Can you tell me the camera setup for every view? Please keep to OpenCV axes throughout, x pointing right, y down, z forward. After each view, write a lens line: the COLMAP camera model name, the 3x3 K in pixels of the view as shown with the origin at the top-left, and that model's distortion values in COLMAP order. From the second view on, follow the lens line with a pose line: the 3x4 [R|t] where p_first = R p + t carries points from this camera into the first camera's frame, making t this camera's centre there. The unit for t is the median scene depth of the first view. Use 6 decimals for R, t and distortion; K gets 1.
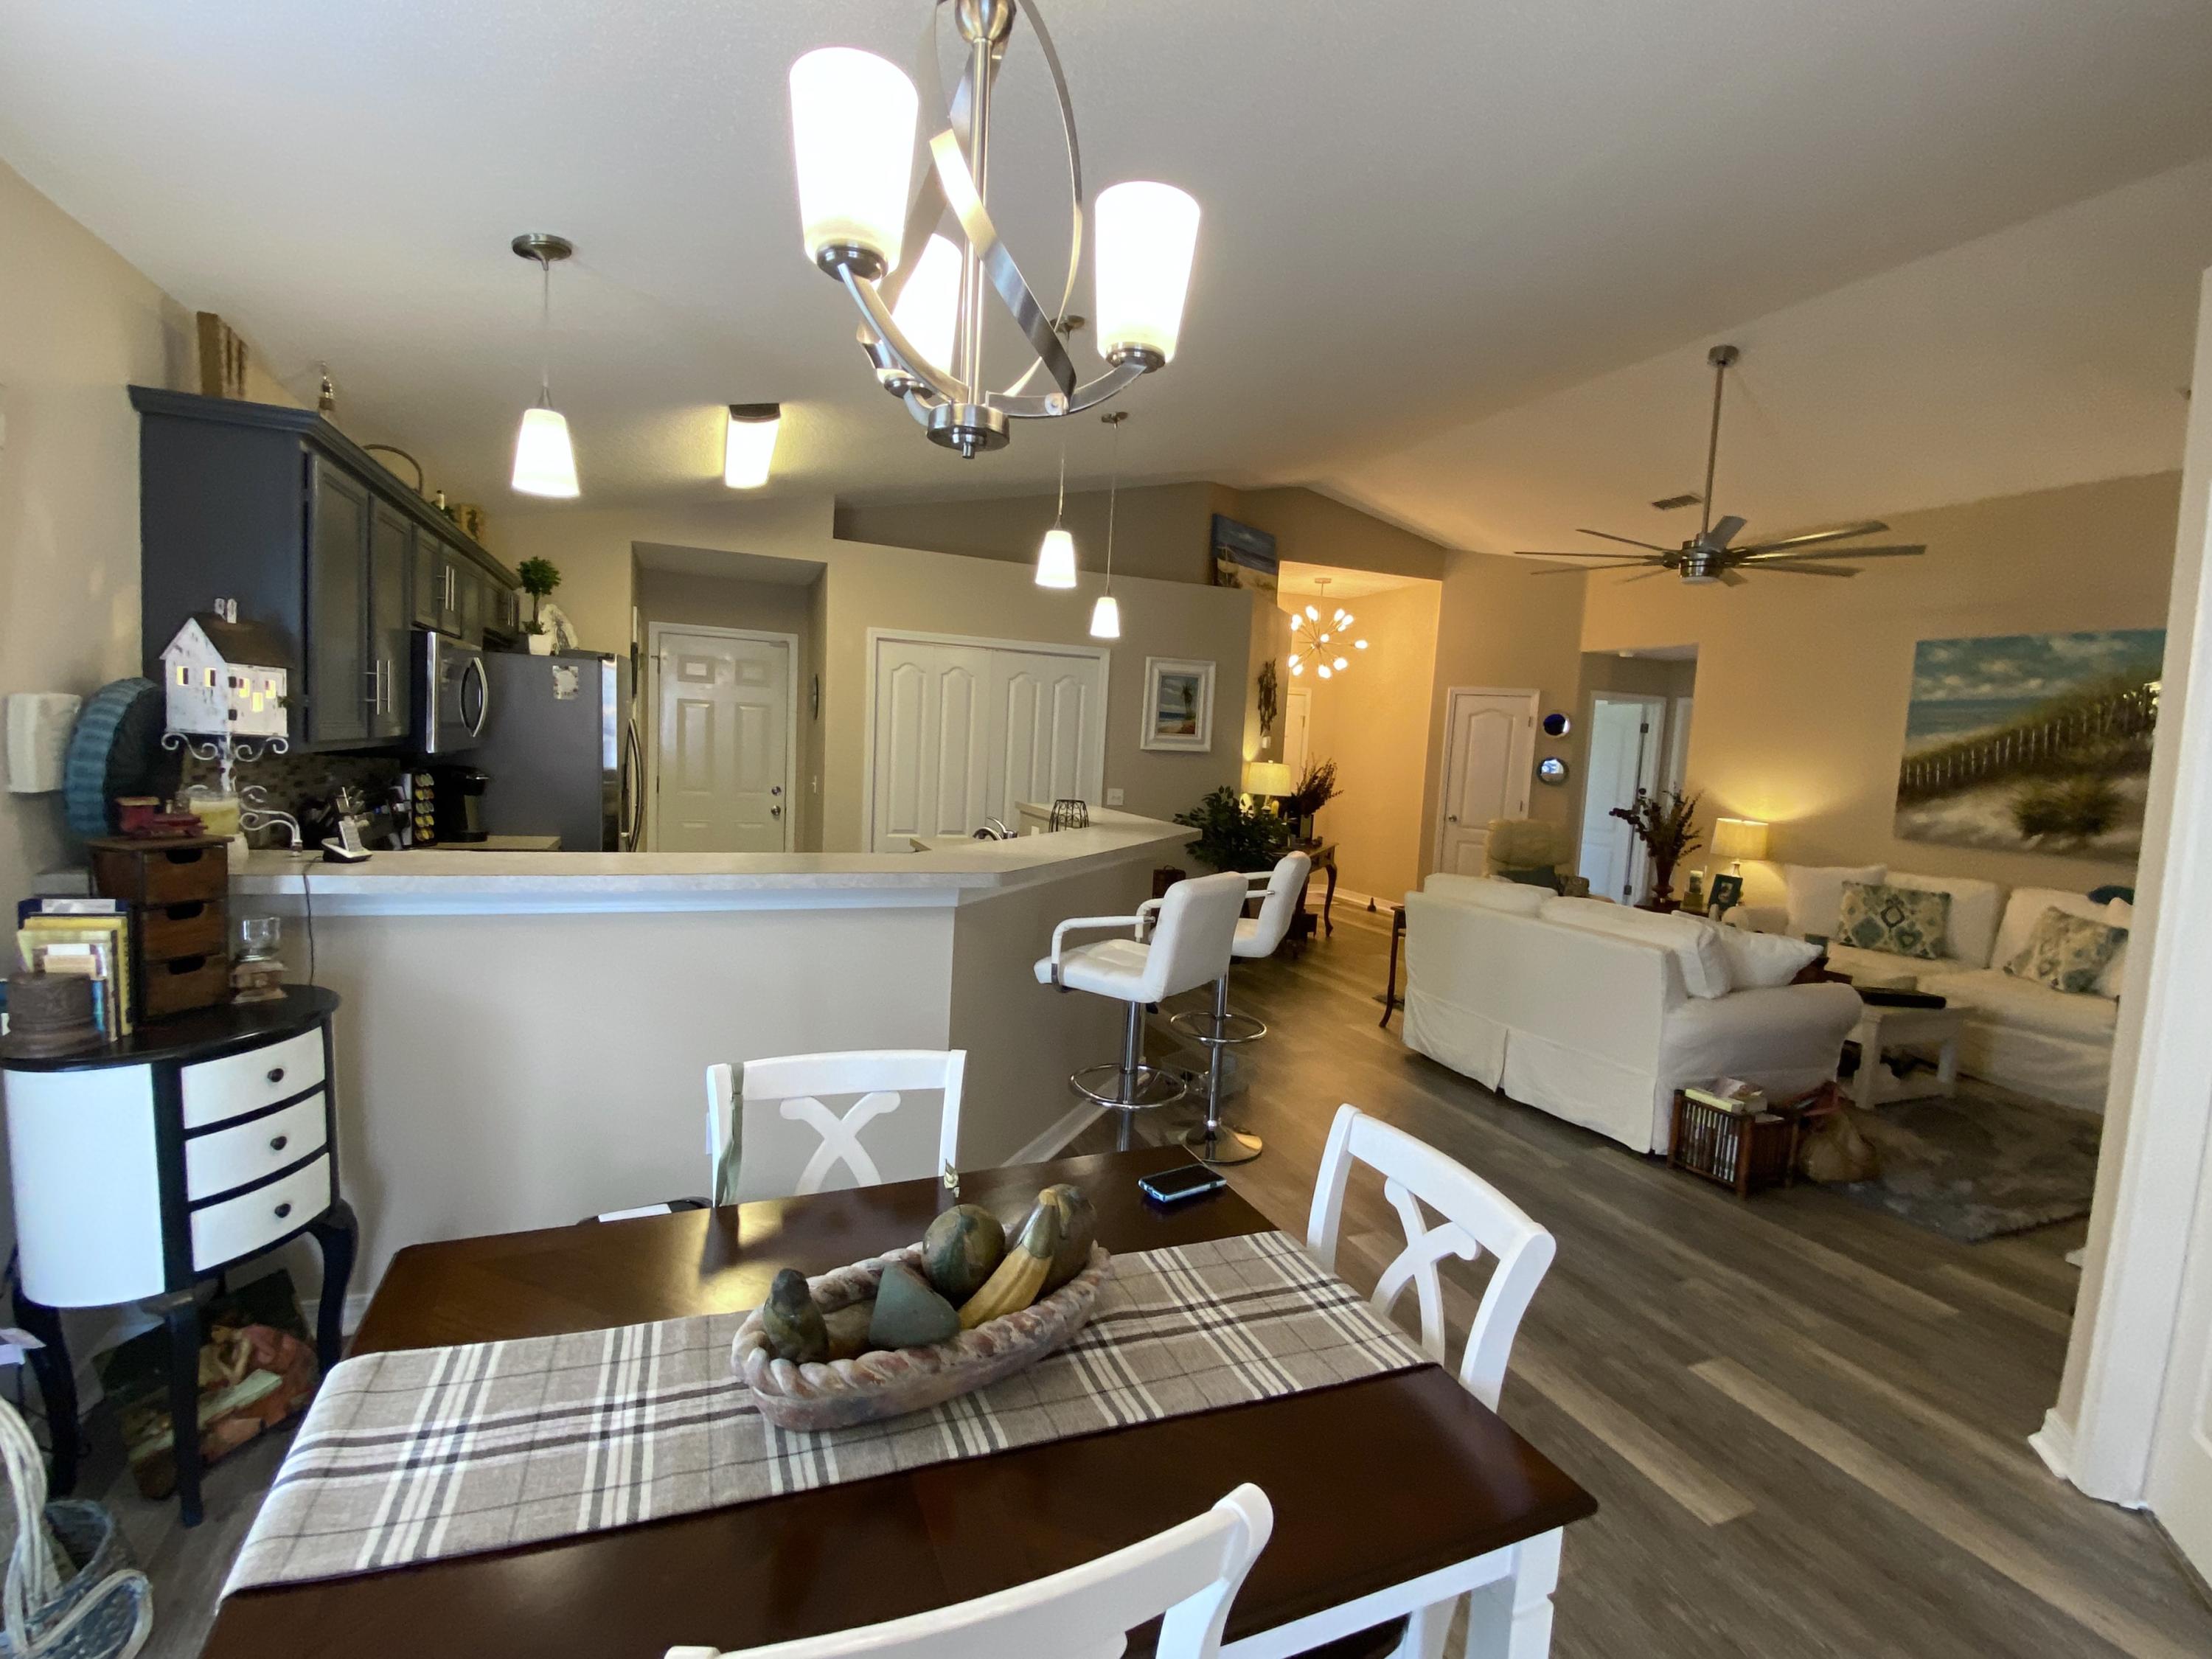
lens RADIAL K [[999.8, 0, 1078.6], [0, 999.8, 825.9], [0, 0, 1]] dist [-0.001375, -0.013262]
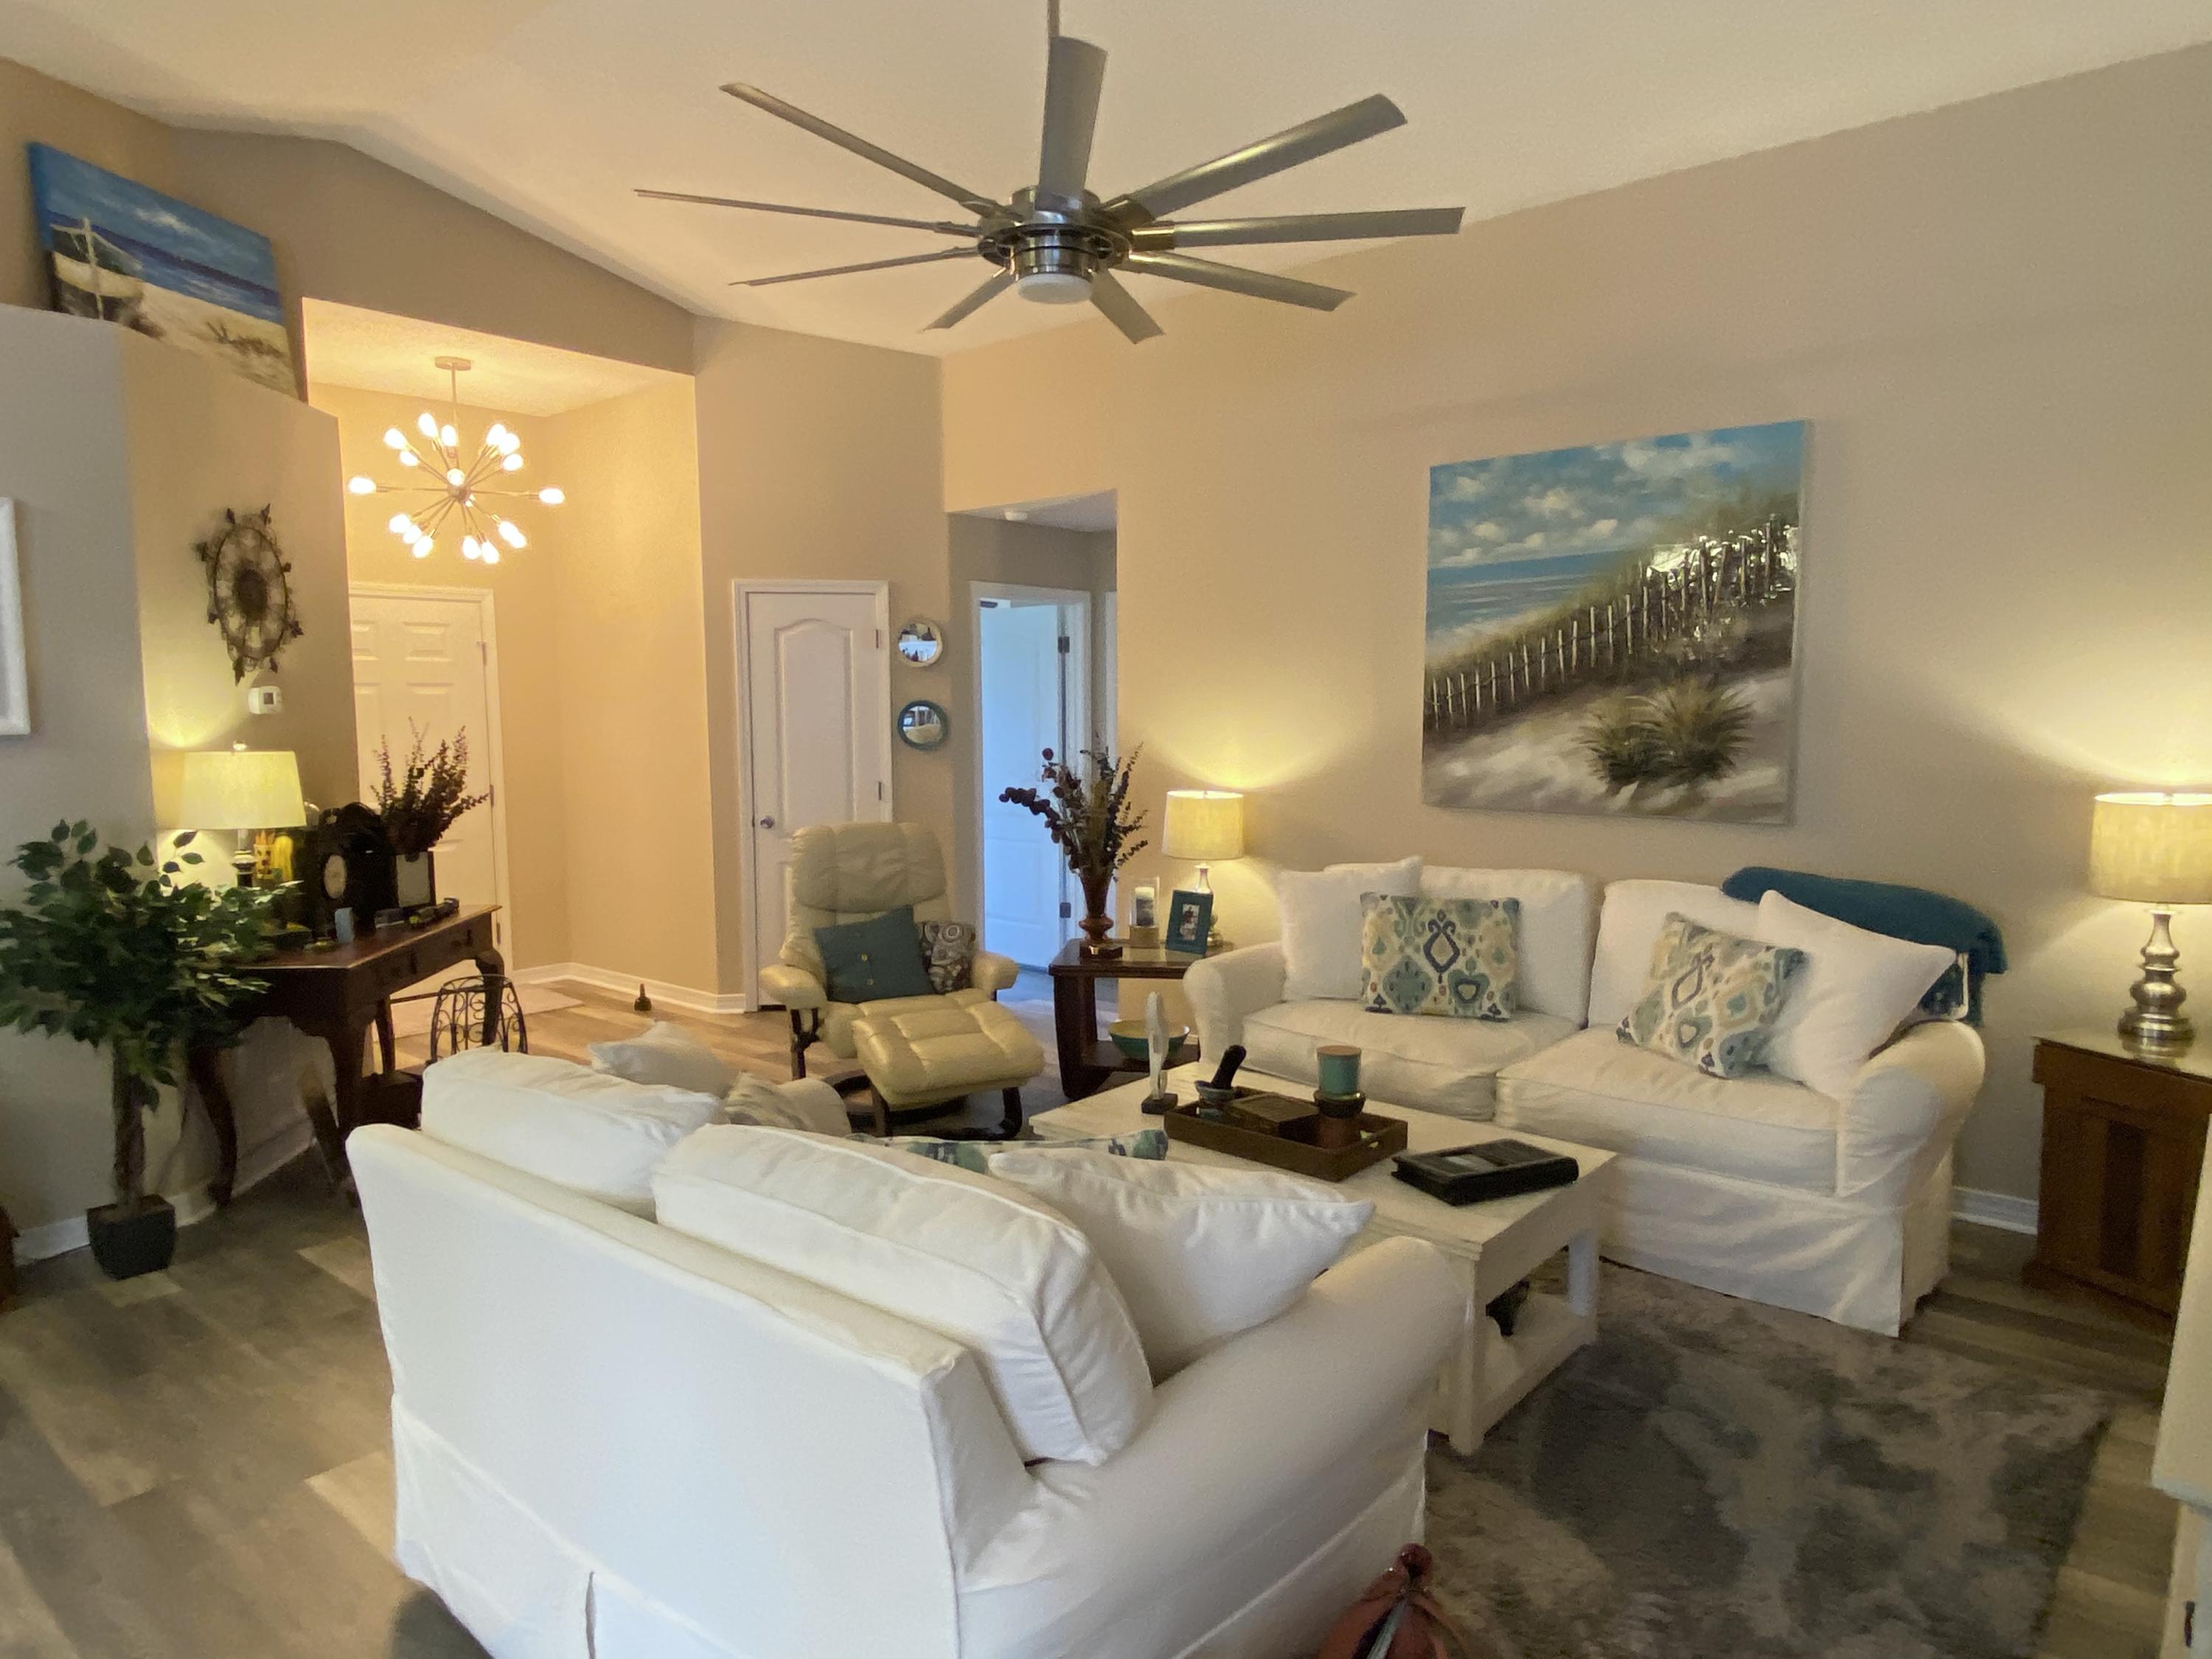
lens RADIAL K [[1347.9, 0, 1097.9], [0, 1347.9, 824.5], [0, 0, 1]] dist [0.064737, -0.063675]
pose [[0.881195, -0.096112, 0.462880, 0.289267], [0.090725, 0.995297, 0.033948, -0.022086], [-0.463966, 0.012081, 0.885771, 0.393840]]
